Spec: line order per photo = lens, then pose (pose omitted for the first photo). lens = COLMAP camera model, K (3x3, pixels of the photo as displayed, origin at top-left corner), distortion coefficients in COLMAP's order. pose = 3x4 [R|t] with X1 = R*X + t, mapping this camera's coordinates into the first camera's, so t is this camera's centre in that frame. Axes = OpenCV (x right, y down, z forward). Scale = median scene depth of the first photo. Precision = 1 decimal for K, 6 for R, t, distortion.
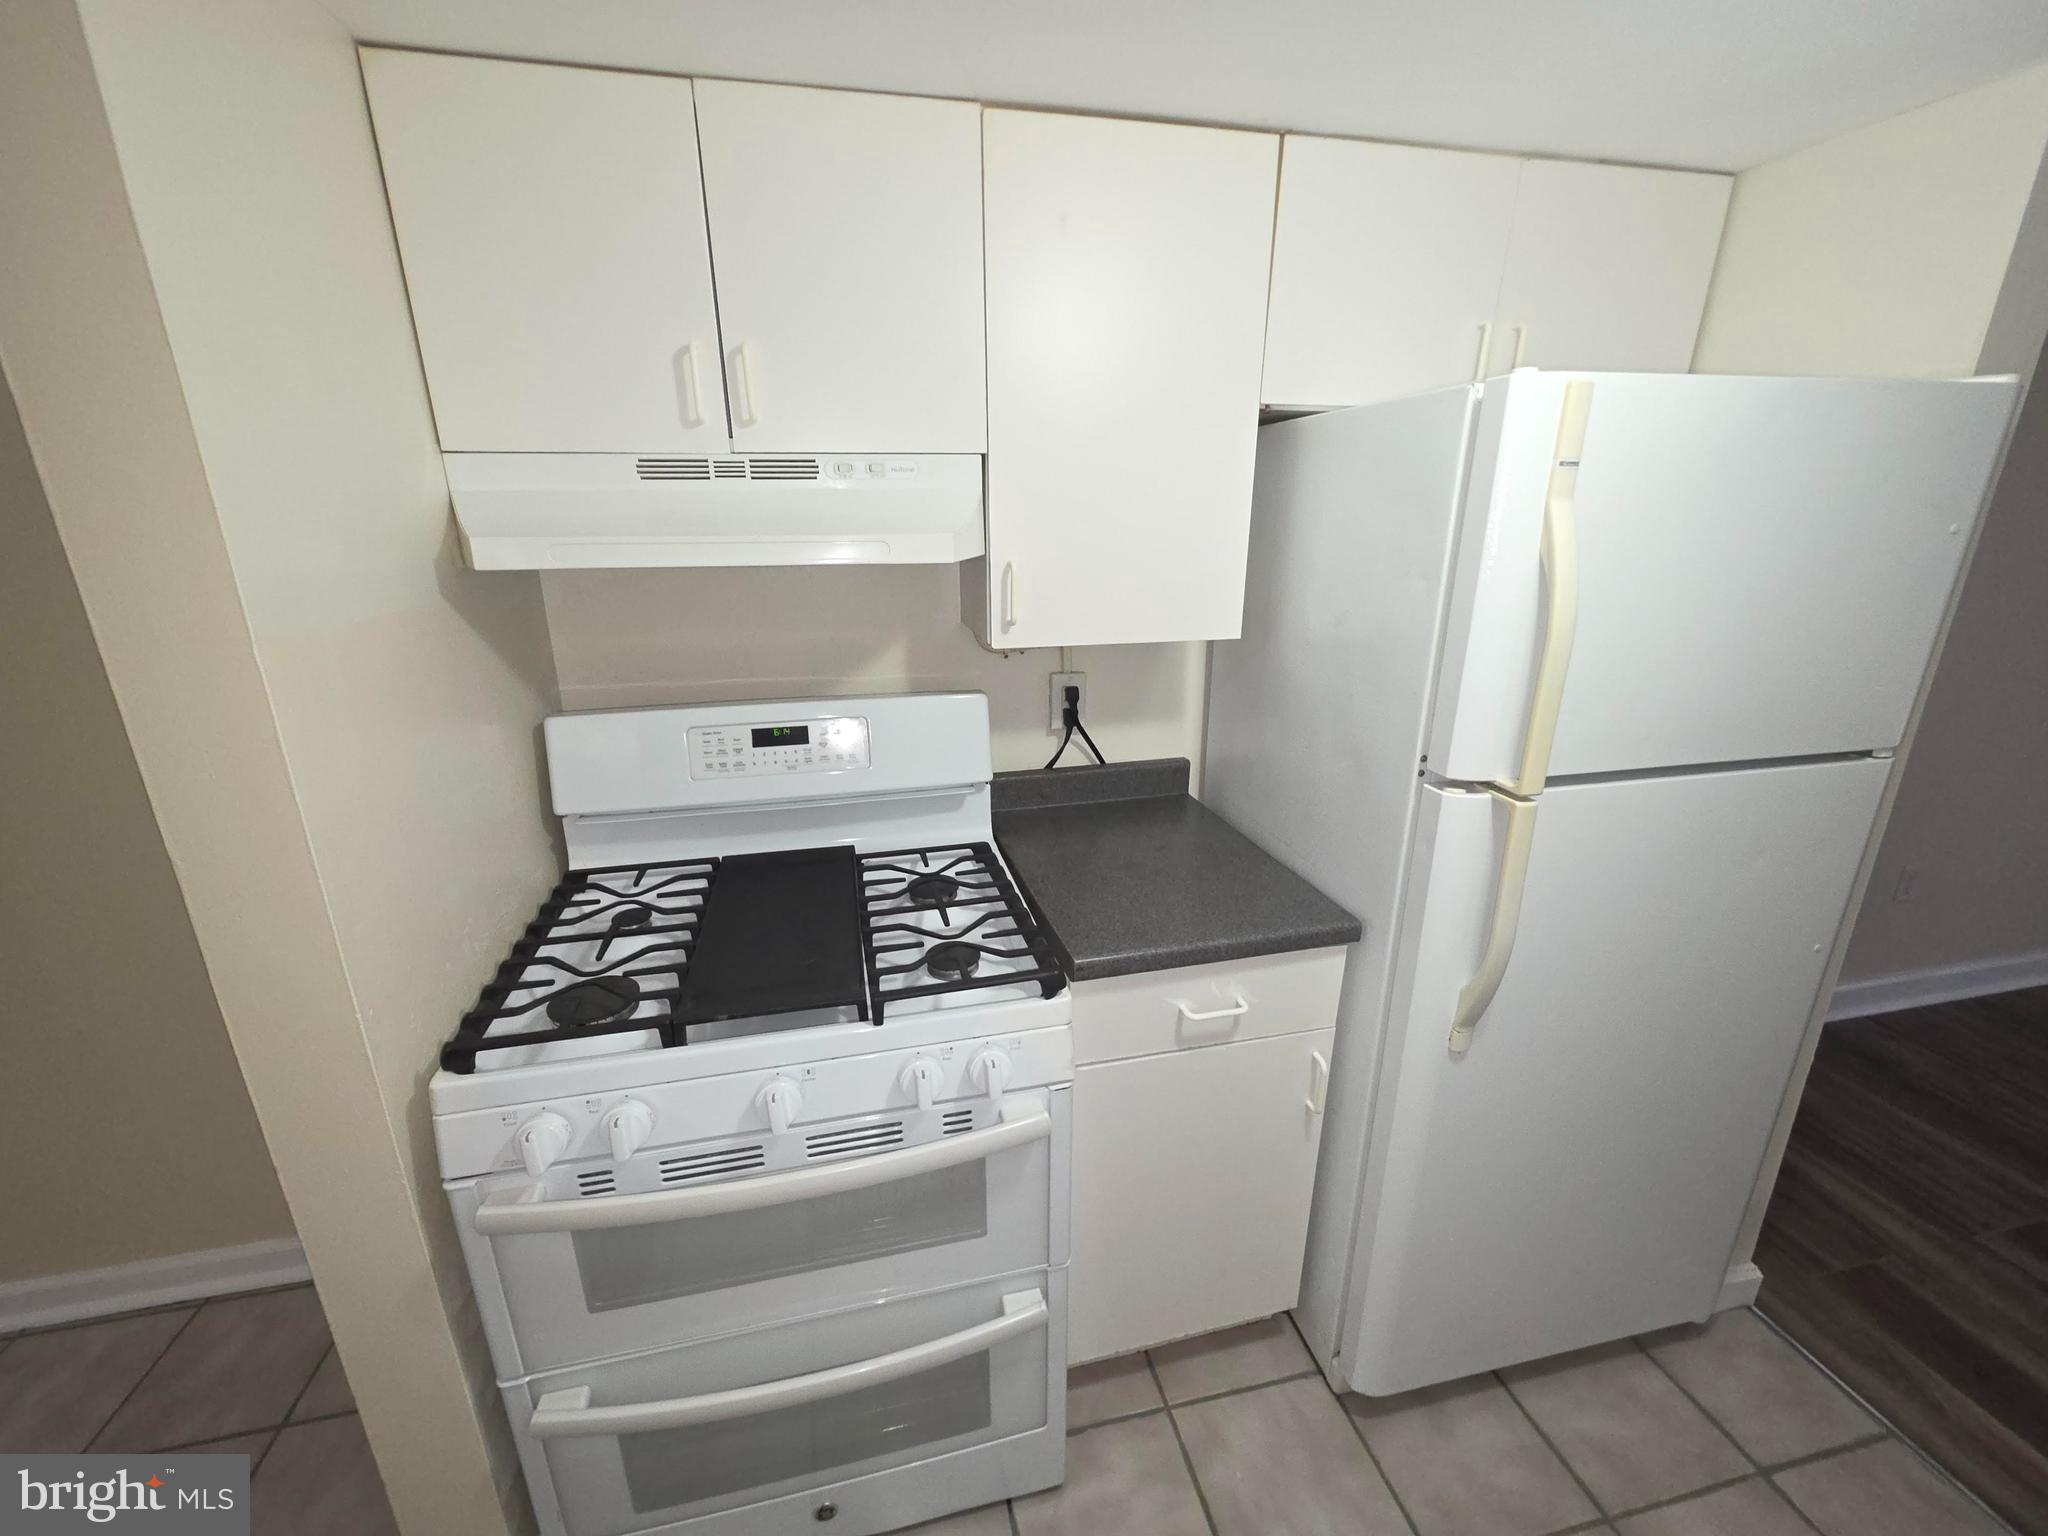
lens RADIAL K [[814.1, 0, 1029.7], [0, 814.1, 765.7], [0, 0, 1]] dist [0.007776, -0.000384]
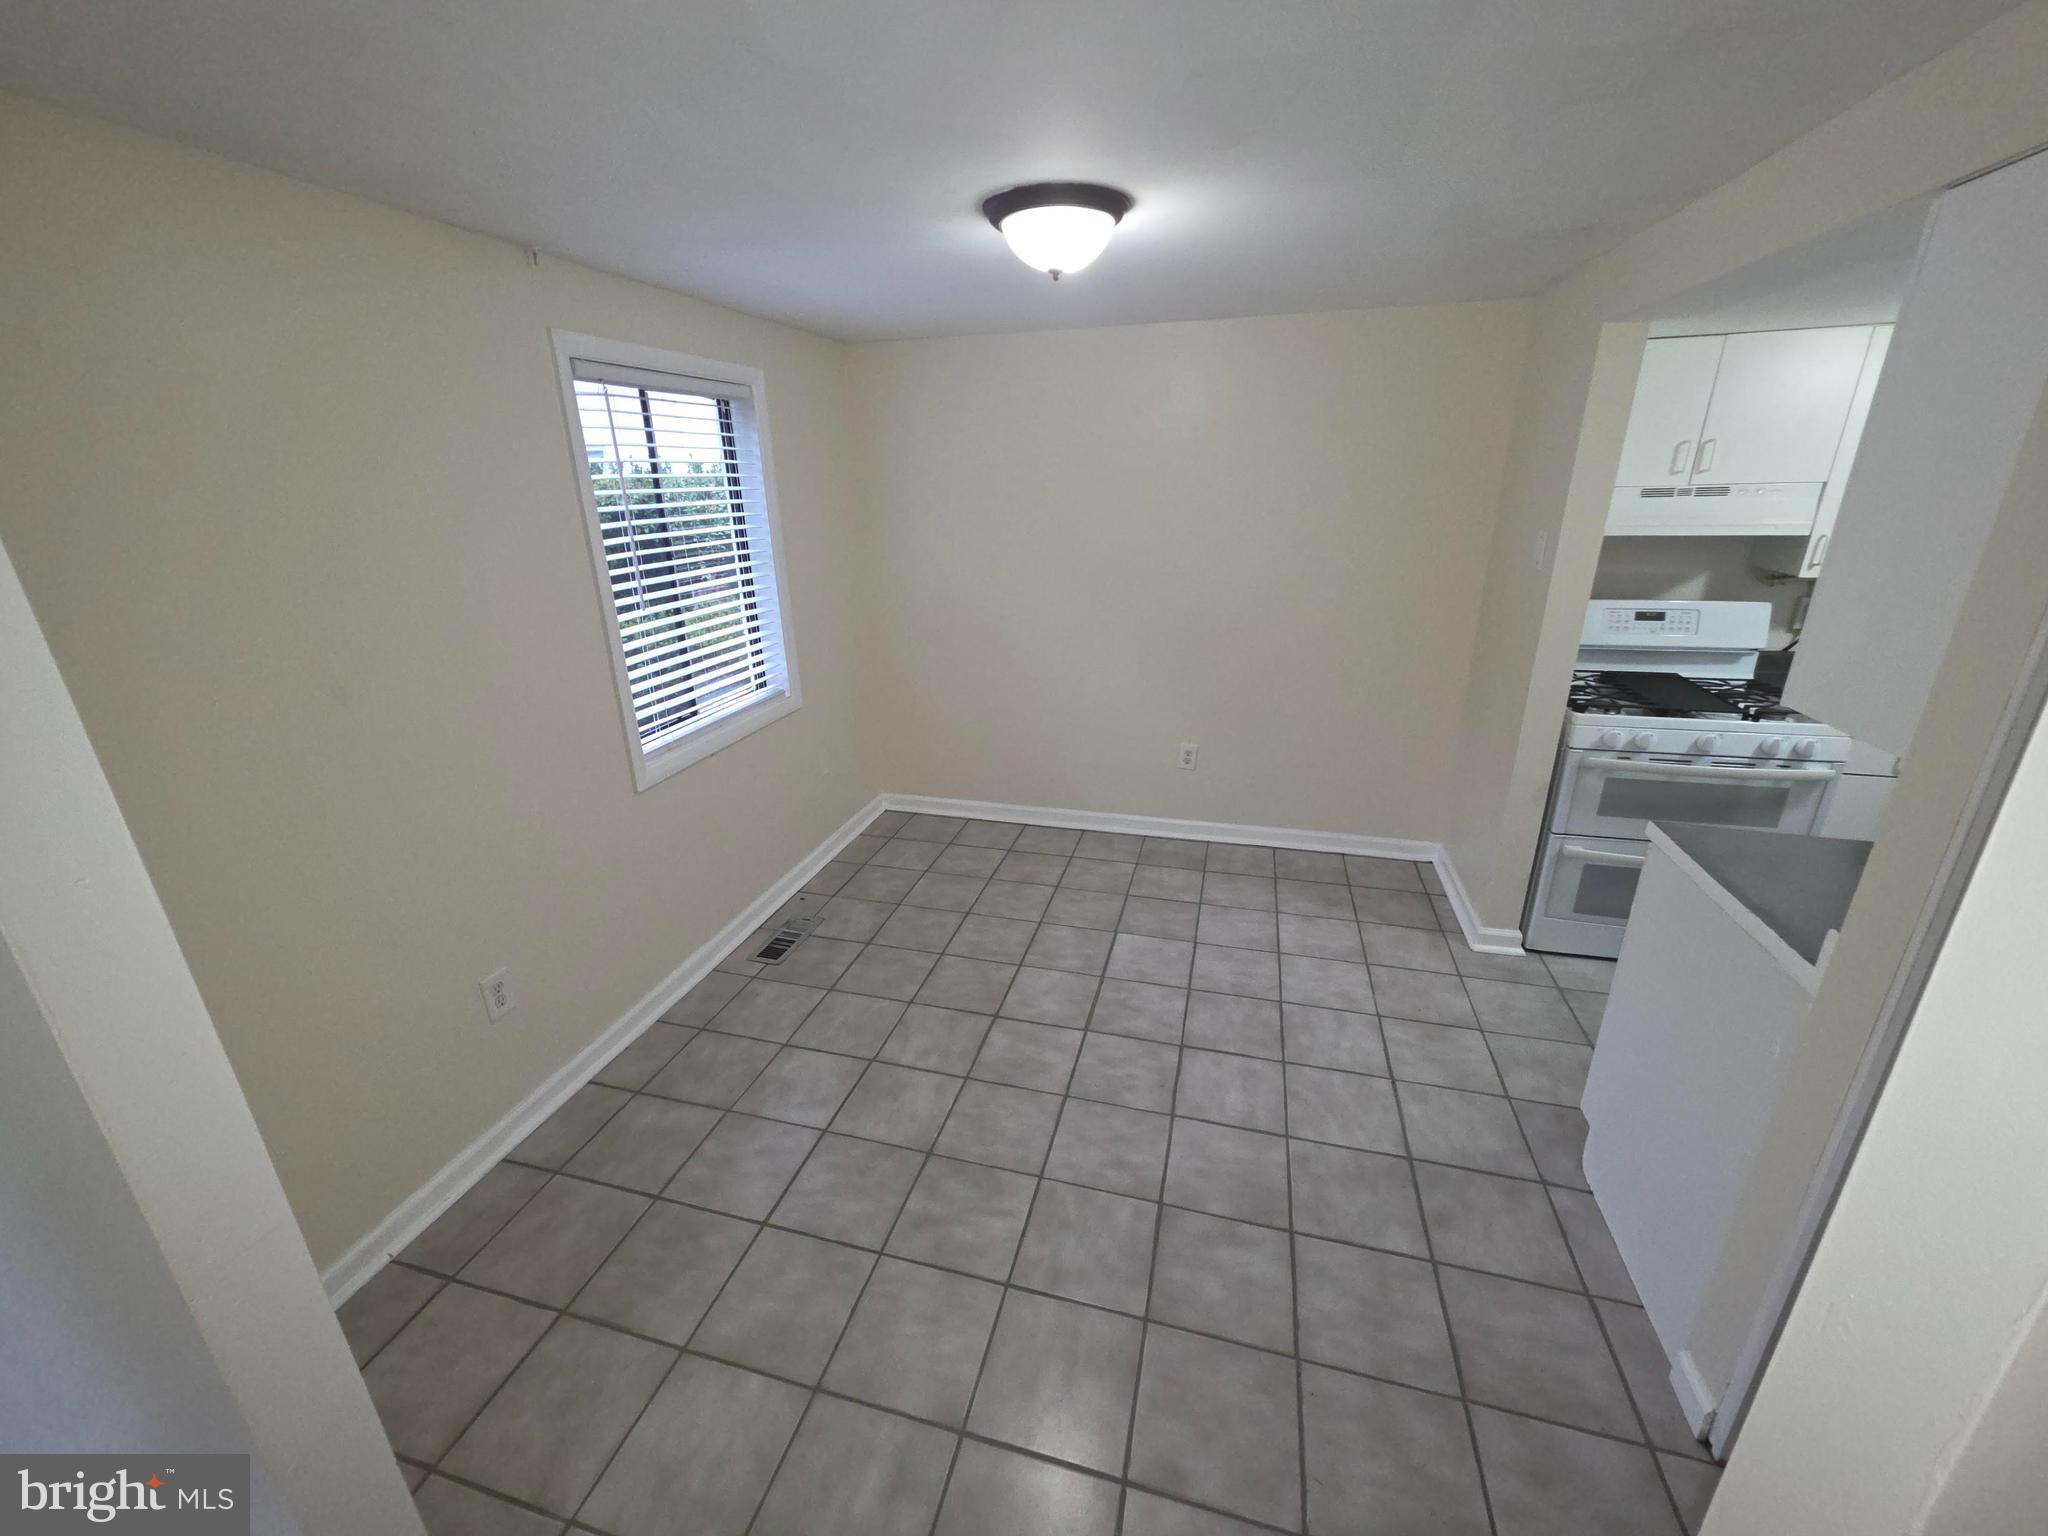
lens RADIAL K [[814.1, 0, 1018.7], [0, 814.1, 768.6], [0, 0, 1]] dist [0.007776, -0.000384]
pose [[0.885858, 0.144385, -0.440917, -0.778666], [-0.121213, 0.989361, 0.080450, 0.389546], [0.447842, -0.017822, 0.893935, -1.661578]]
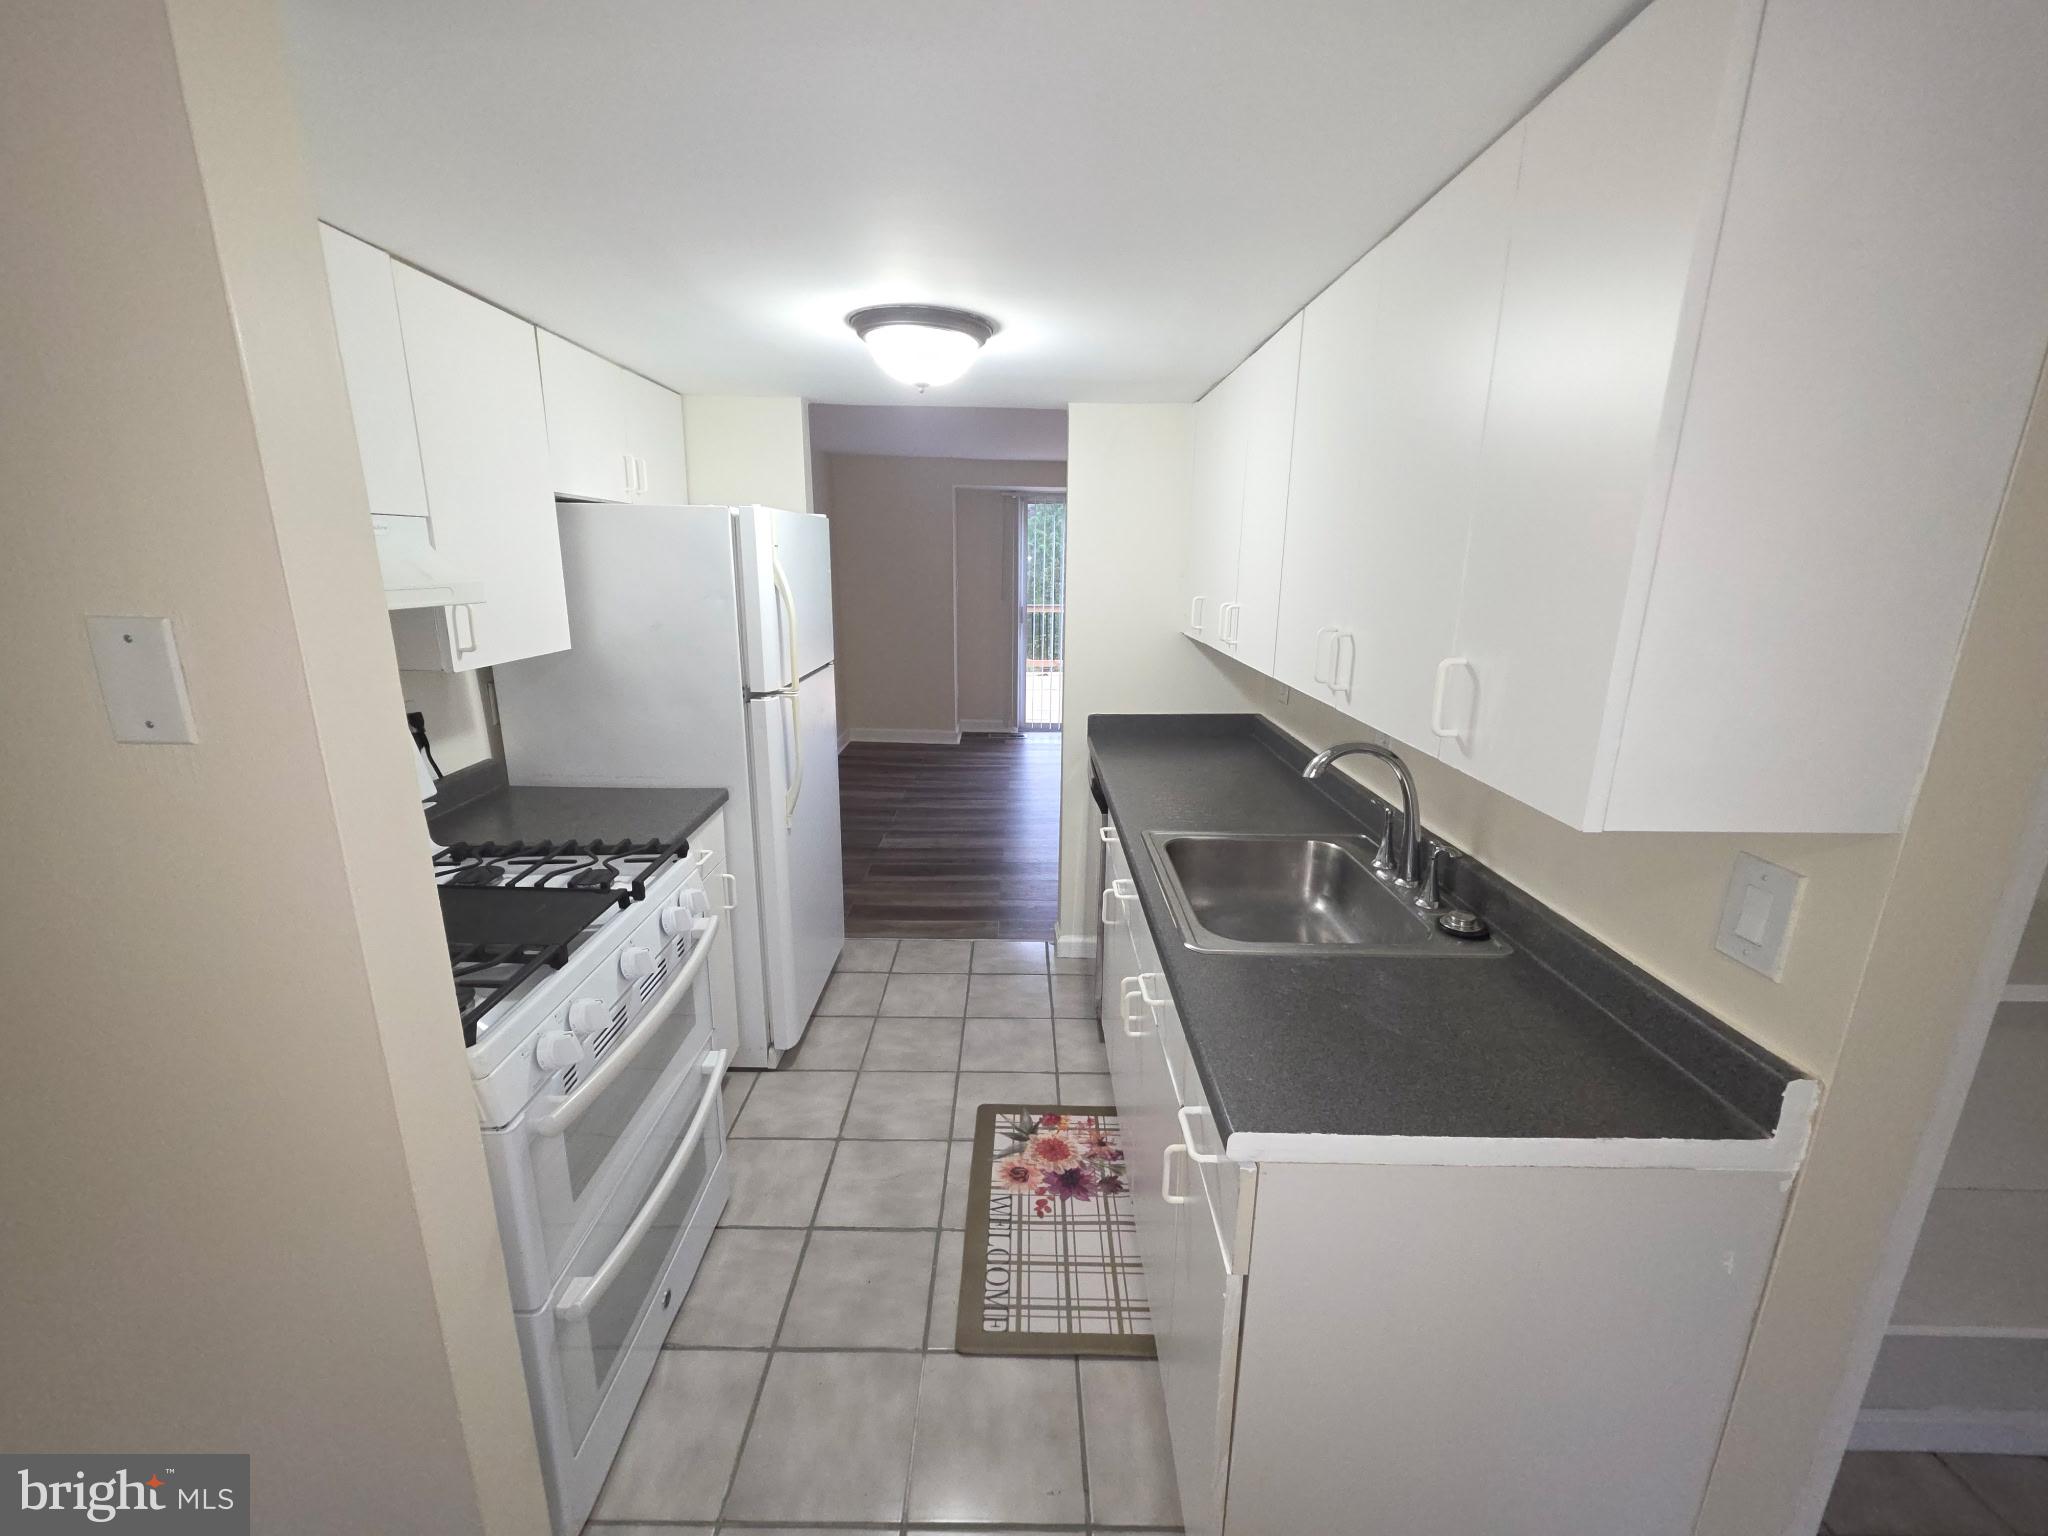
lens RADIAL K [[814.1, 0, 1015.0], [0, 814.1, 768.4], [0, 0, 1]] dist [0.007776, -0.000384]
pose [[0.221478, -0.238837, 0.945465, -1.071506], [0.277397, 0.944920, 0.173718, 0.011356], [-0.934879, 0.223794, 0.275532, -0.093500]]
